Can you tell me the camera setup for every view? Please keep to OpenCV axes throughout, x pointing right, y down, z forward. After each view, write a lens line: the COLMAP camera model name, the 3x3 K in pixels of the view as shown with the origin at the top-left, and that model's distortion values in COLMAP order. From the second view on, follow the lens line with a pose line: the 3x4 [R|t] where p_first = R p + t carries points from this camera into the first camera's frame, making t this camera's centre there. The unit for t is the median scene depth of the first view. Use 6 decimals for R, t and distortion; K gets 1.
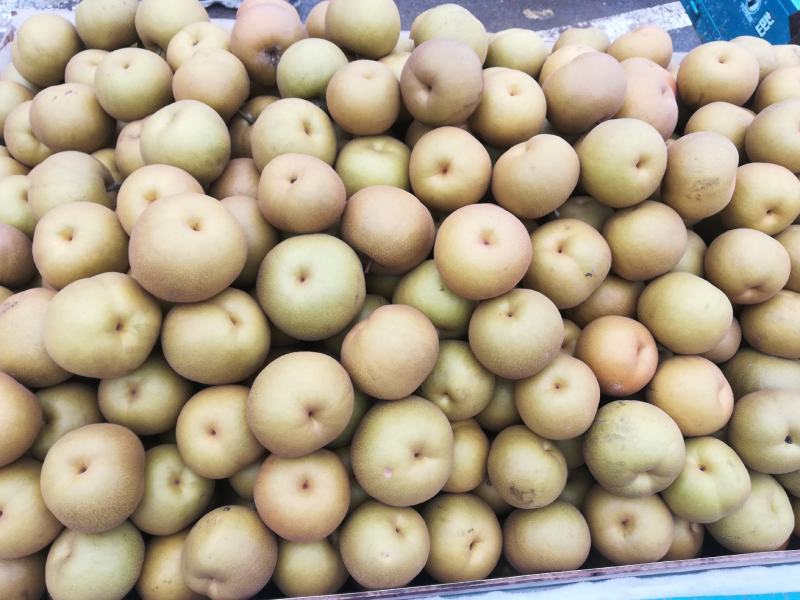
lens RADIAL K [[568.8, 0, 400.0], [0, 568.8, 300.0], [0, 0, 1]] dist [0.000788, -0.000936]
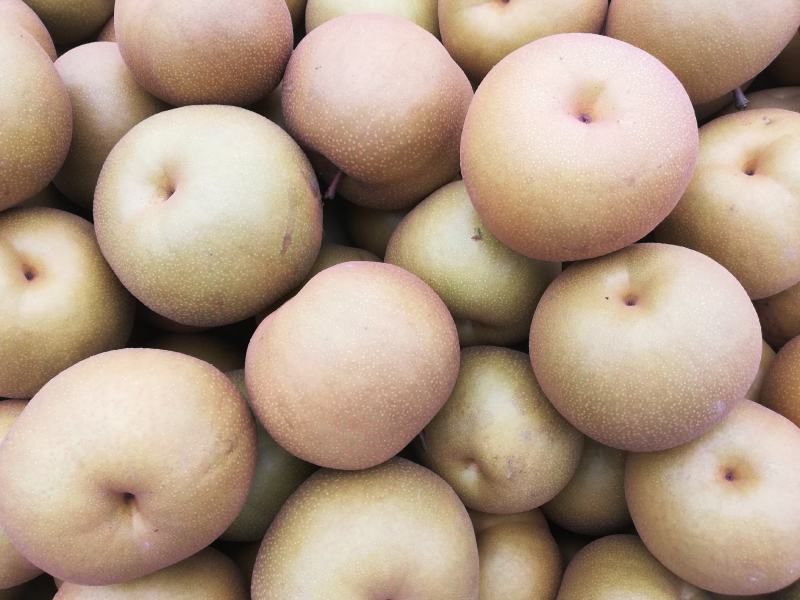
lens RADIAL K [[593.0, 0, 397.2], [0, 593.0, 298.2], [0, 0, 1]] dist [-0.005807, -0.010984]
pose [[0.986754, 0.068874, -0.146875, 0.084329], [-0.066732, 0.997581, 0.019467, 0.026304], [0.147860, -0.009408, 0.988964, 0.521434]]
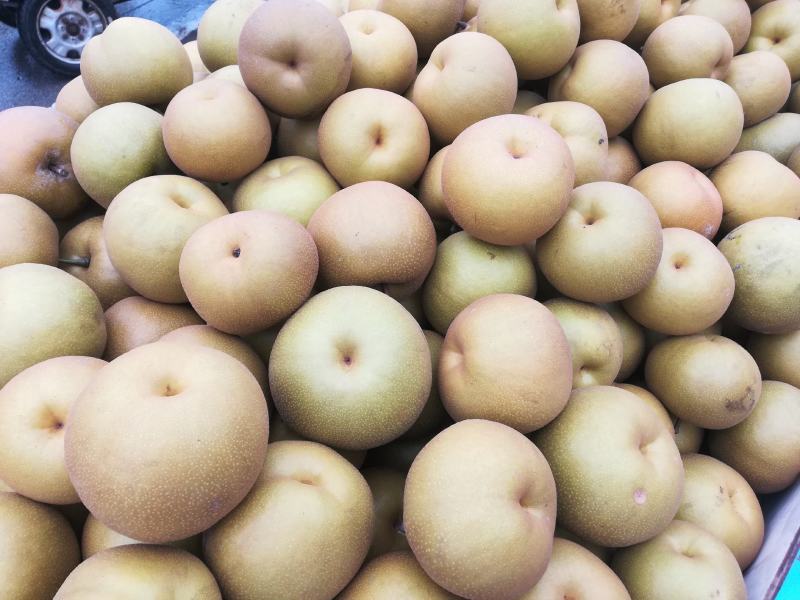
lens RADIAL K [[593.0, 0, 397.2], [0, 593.0, 298.2], [0, 0, 1]] dist [-0.005807, -0.010984]
pose [[0.743651, -0.599701, 0.295536, -0.273387], [0.631783, 0.774955, -0.017206, -0.041804], [-0.218708, 0.199510, 0.955177, 0.320325]]
